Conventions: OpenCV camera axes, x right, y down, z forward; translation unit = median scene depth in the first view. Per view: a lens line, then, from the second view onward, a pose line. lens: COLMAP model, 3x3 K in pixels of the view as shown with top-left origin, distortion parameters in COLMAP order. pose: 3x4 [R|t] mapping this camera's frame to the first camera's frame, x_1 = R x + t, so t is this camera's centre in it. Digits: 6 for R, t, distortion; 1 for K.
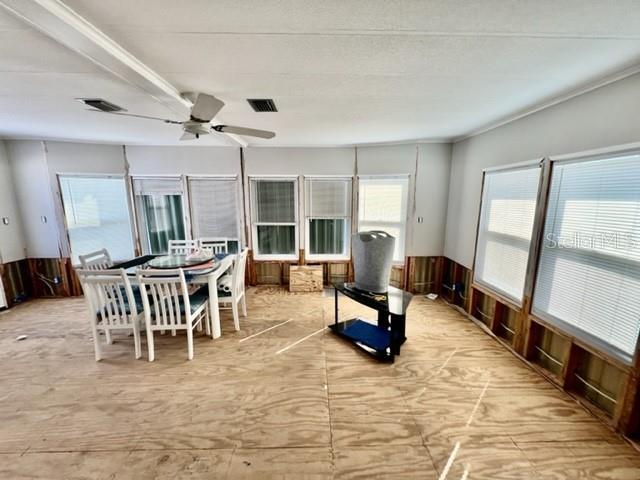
lens RADIAL K [[256.0, 0, 319.9], [0, 256.0, 239.4], [0, 0, 1]] dist [-0.004362, 0.001427]
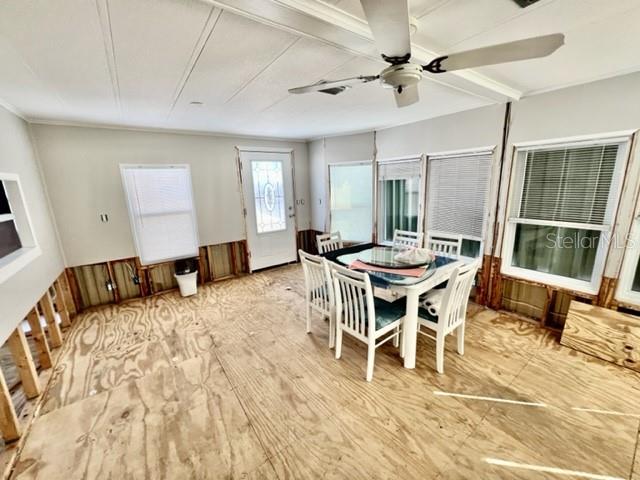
lens RADIAL K [[256.0, 0, 320.4], [0, 256.0, 239.1], [0, 0, 1]] dist [-0.004362, 0.001427]
pose [[0.568851, 0.158499, -0.807023, 0.000875], [-0.106738, 0.987183, 0.118646, -0.042372], [0.815485, 0.018648, 0.578478, 0.250266]]
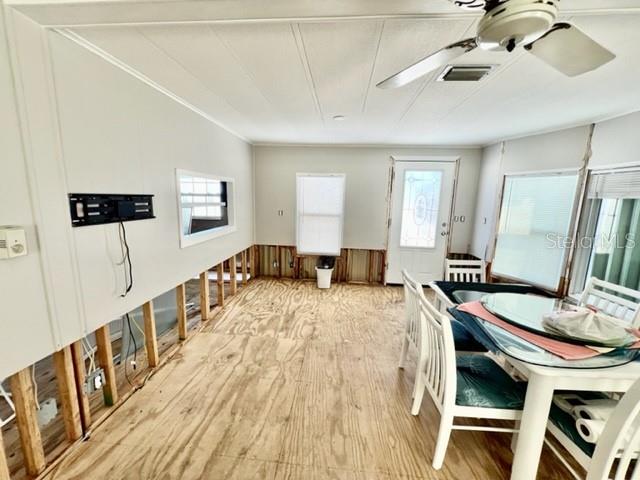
lens RADIAL K [[256.0, 0, 320.4], [0, 256.0, 239.5], [0, 0, 1]] dist [-0.004362, 0.001427]
pose [[-0.106733, 0.162081, -0.980988, 0.010757], [-0.195580, 0.963926, 0.180541, -0.060631], [0.974862, 0.211131, -0.071183, 0.437110]]
